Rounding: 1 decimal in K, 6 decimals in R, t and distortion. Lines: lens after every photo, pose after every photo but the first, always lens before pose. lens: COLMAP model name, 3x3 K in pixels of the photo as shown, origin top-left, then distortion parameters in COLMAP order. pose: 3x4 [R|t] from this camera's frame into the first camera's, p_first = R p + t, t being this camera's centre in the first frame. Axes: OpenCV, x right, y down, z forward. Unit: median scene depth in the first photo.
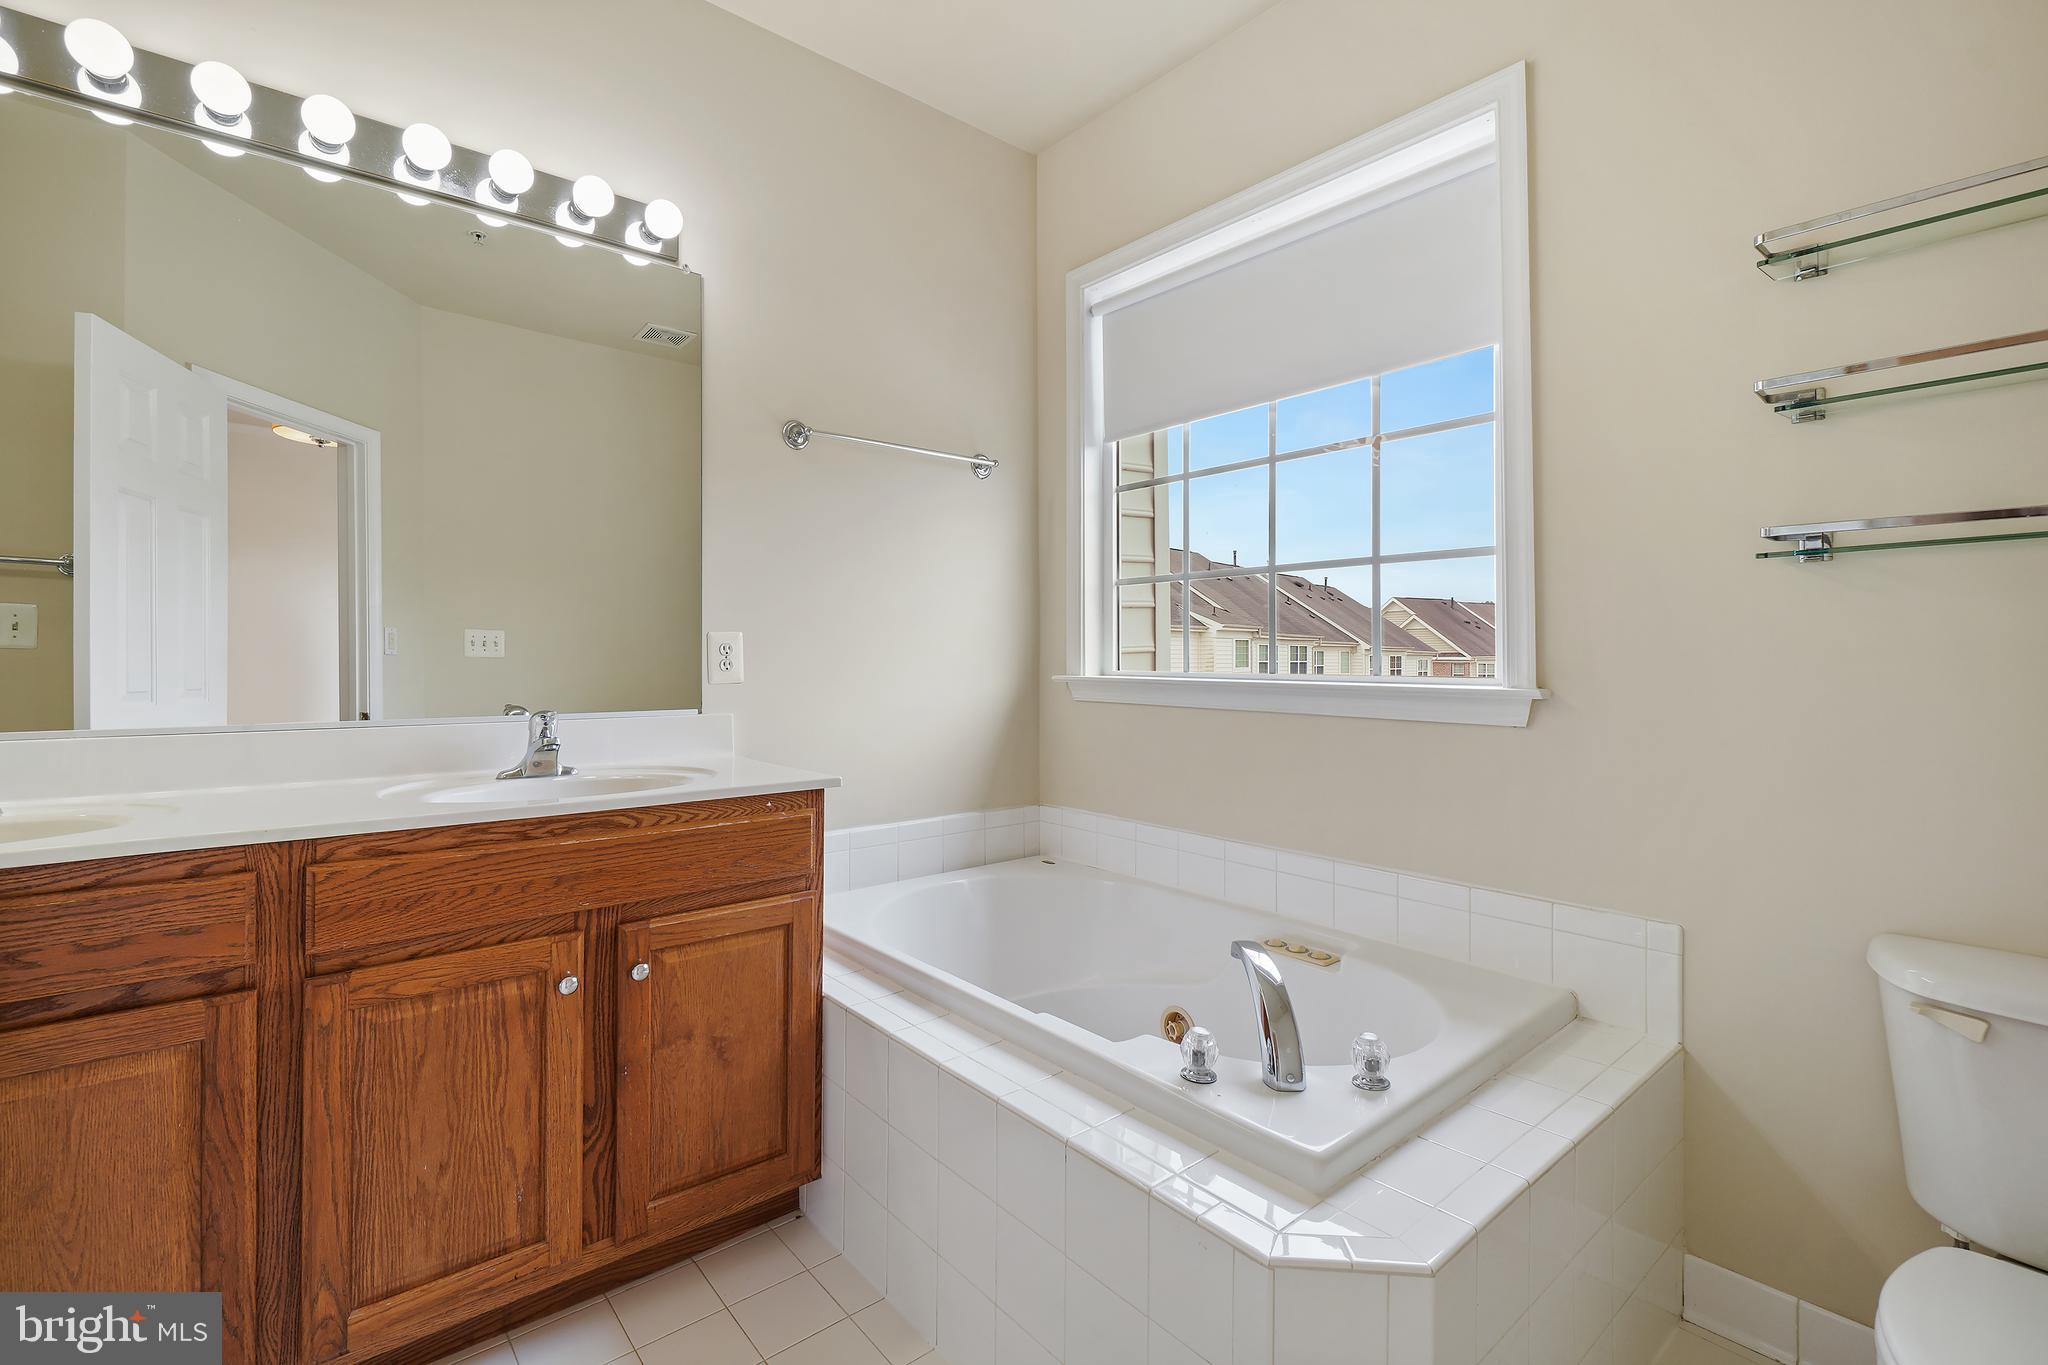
lens RADIAL K [[908.6, 0, 994.4], [0, 908.6, 651.4], [0, 0, 1]] dist [-0.001259, -0.000203]
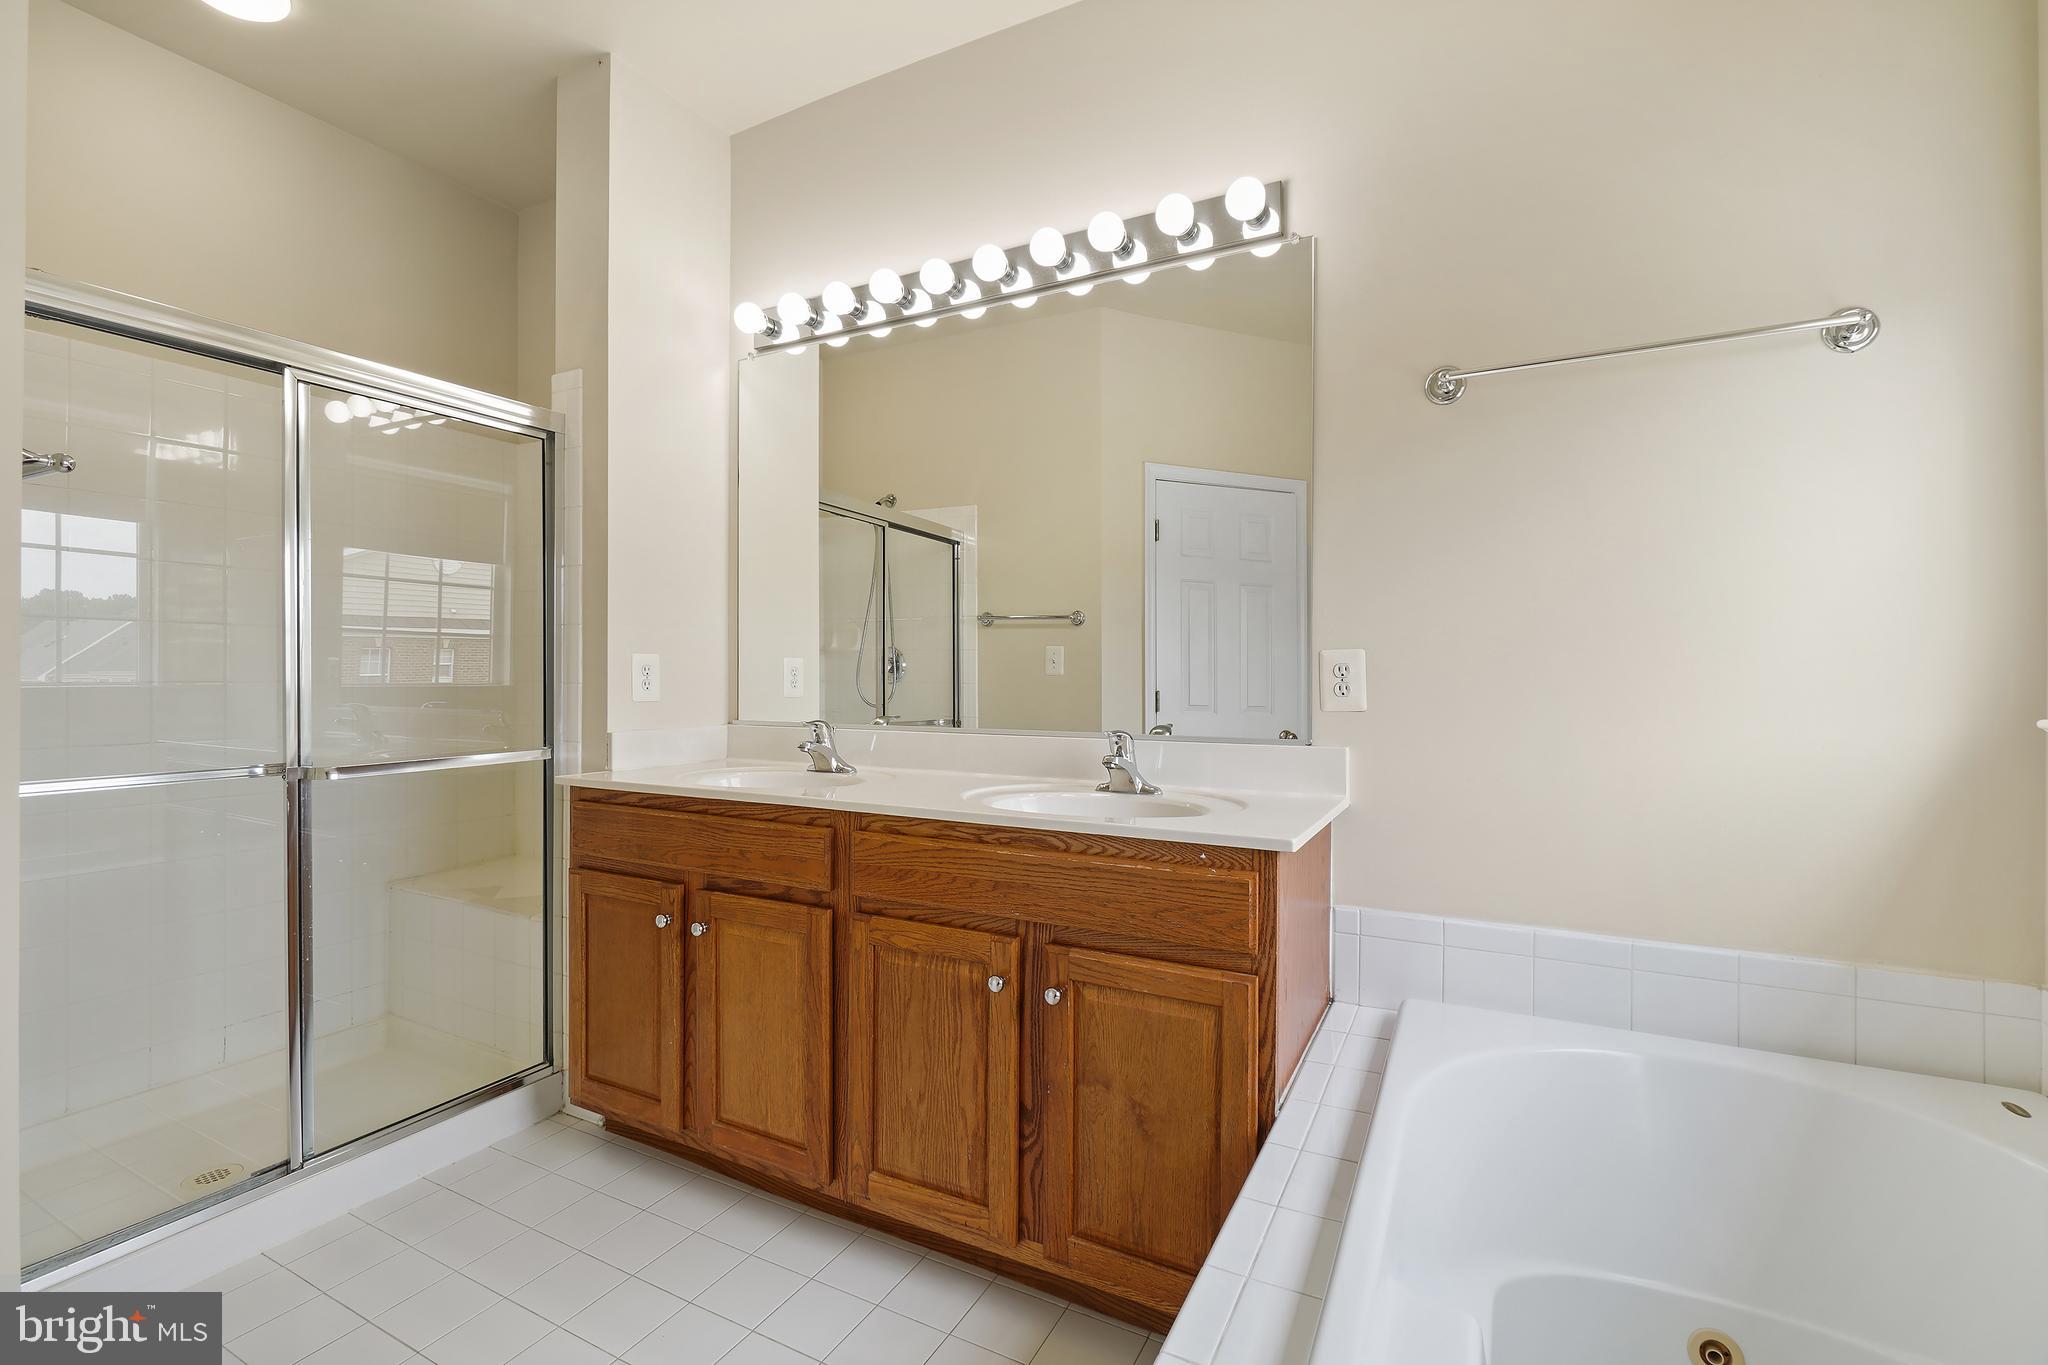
lens RADIAL K [[899.1, 0, 1024.0], [0, 899.1, 682.5], [0, 0, 1]] dist [0.000651, 0.000011]
pose [[0.395608, 0.004403, -0.918409, 0.500693], [0.004483, 0.999967, 0.006725, 0.002415], [0.918409, -0.006777, 0.395575, 0.584120]]
